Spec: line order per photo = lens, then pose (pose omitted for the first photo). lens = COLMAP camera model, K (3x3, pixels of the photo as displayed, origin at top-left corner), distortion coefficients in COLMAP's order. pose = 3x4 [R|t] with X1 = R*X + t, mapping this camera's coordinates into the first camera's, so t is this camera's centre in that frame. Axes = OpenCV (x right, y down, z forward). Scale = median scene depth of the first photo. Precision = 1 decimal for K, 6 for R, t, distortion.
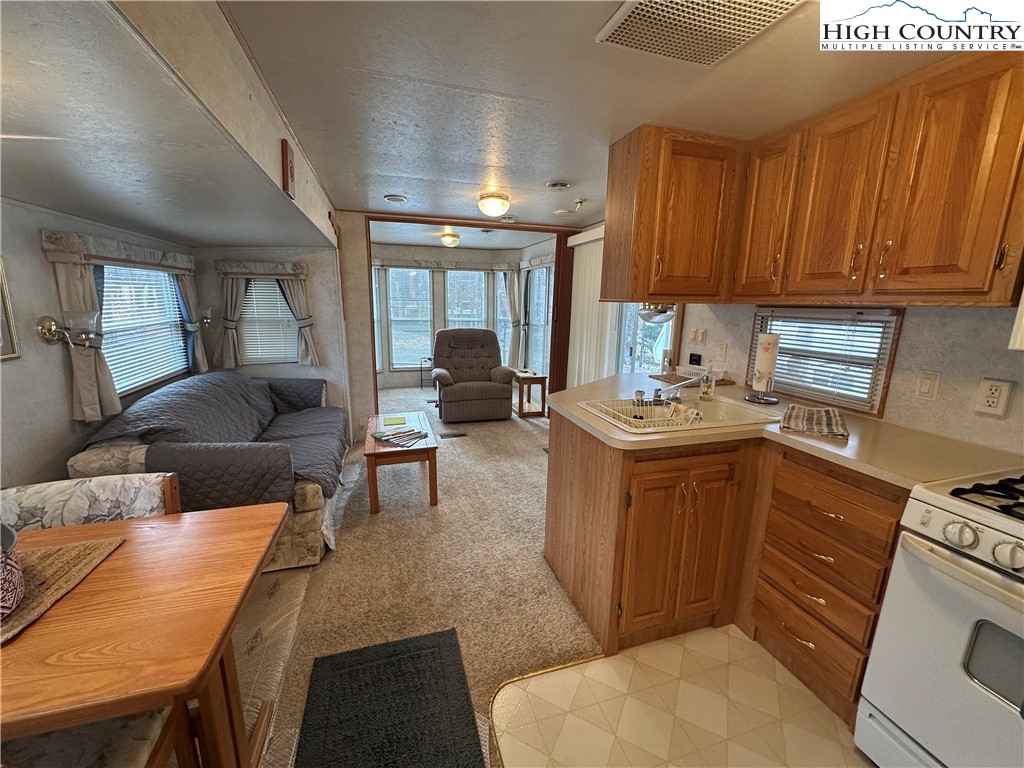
lens RADIAL K [[407.5, 0, 511.5], [0, 407.5, 384.2], [0, 0, 1]] dist [-0.004062, 0.000721]
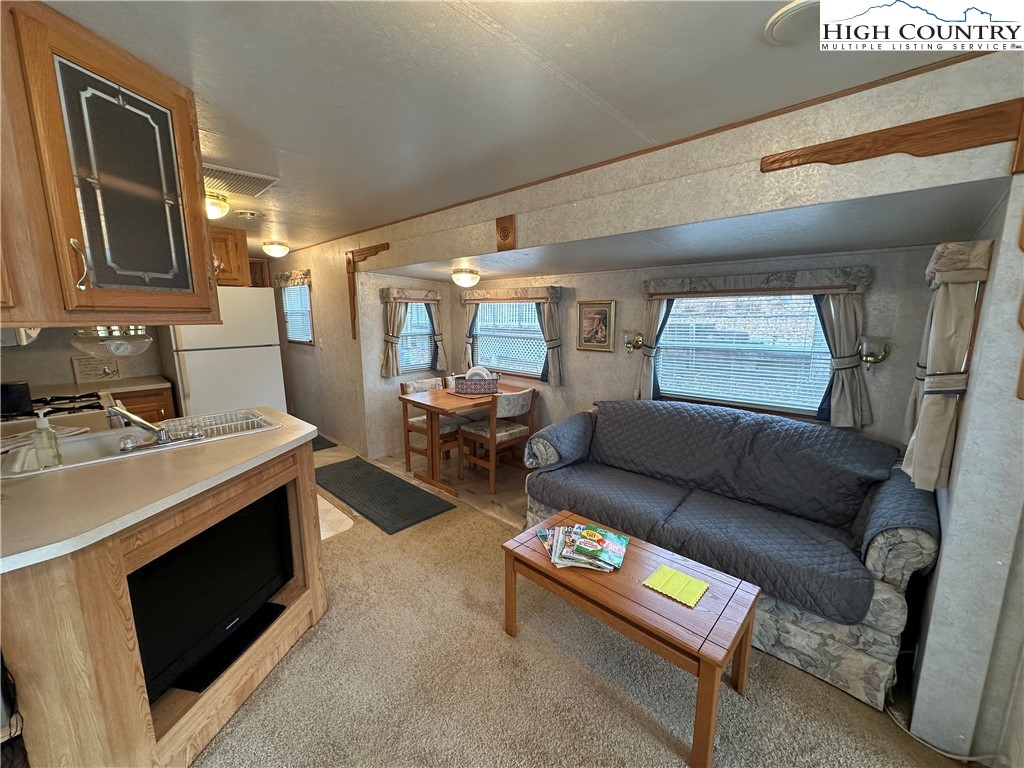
lens RADIAL K [[407.5, 0, 513.6], [0, 407.5, 382.7], [0, 0, 1]] dist [-0.004062, 0.000721]
pose [[-0.868322, 0.071421, -0.490831, 0.144352], [-0.110206, 0.937062, 0.331316, -0.416630], [0.483602, 0.341782, -0.805801, 1.945872]]
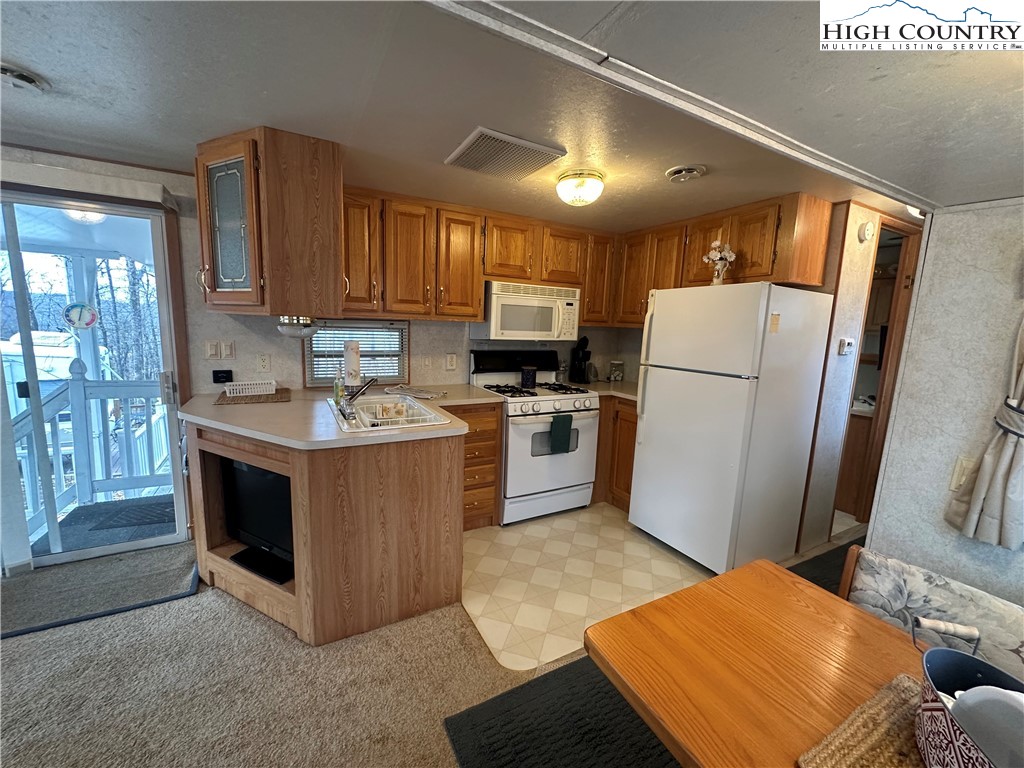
lens RADIAL K [[407.5, 0, 527.8], [0, 407.5, 384.0], [0, 0, 1]] dist [-0.004062, 0.000721]
pose [[-0.215827, -0.168419, 0.961797, -0.740182], [0.155363, 0.966540, 0.204113, -0.168735], [-0.963992, 0.193481, -0.182439, 0.734642]]
